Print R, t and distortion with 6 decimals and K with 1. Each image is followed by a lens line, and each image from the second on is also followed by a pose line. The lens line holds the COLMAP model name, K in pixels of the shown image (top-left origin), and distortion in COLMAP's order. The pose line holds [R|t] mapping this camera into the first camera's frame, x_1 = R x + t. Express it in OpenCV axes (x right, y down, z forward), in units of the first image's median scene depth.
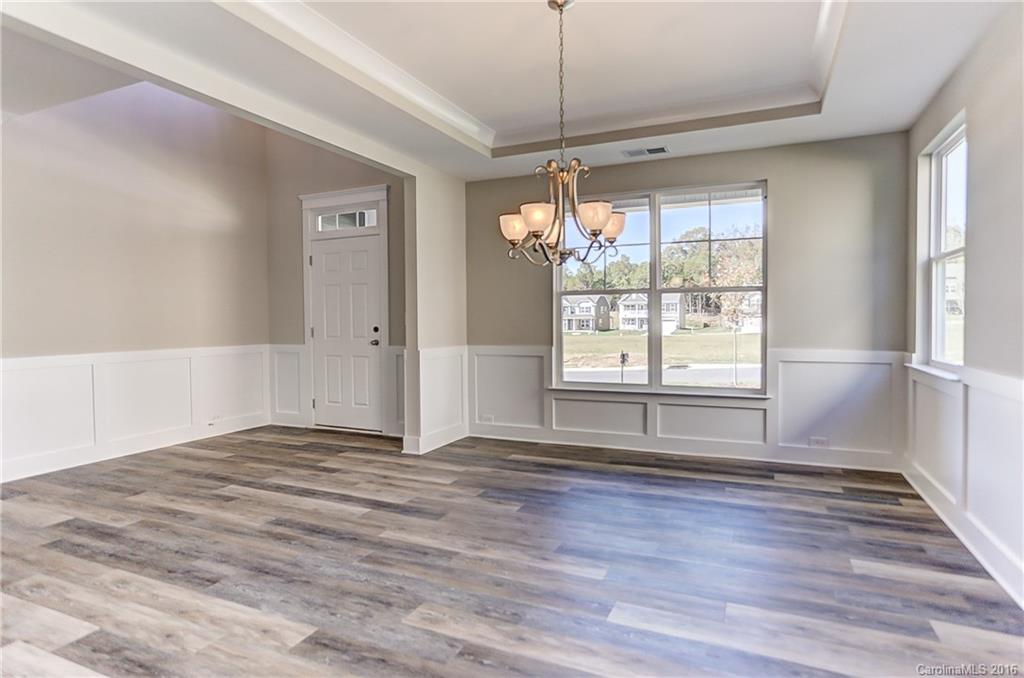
lens RADIAL K [[521.7, 0, 568.4], [0, 521.7, 334.1], [0, 0, 1]] dist [-0.043539, 0.033887]
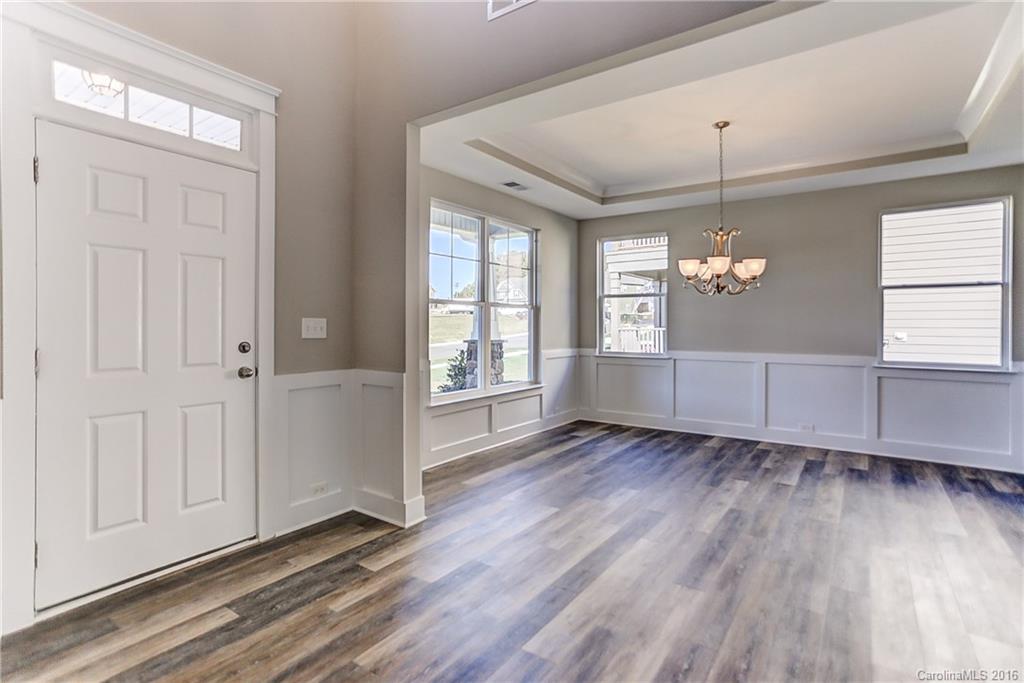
lens RADIAL K [[497.9, 0, 509.4], [0, 497.9, 332.6], [0, 0, 1]] dist [-0.040617, 0.027038]
pose [[0.260651, -0.001701, 0.965432, -1.300841], [0.026465, 0.999635, -0.005384, -0.024756], [-0.965070, 0.026954, 0.260600, 1.004026]]
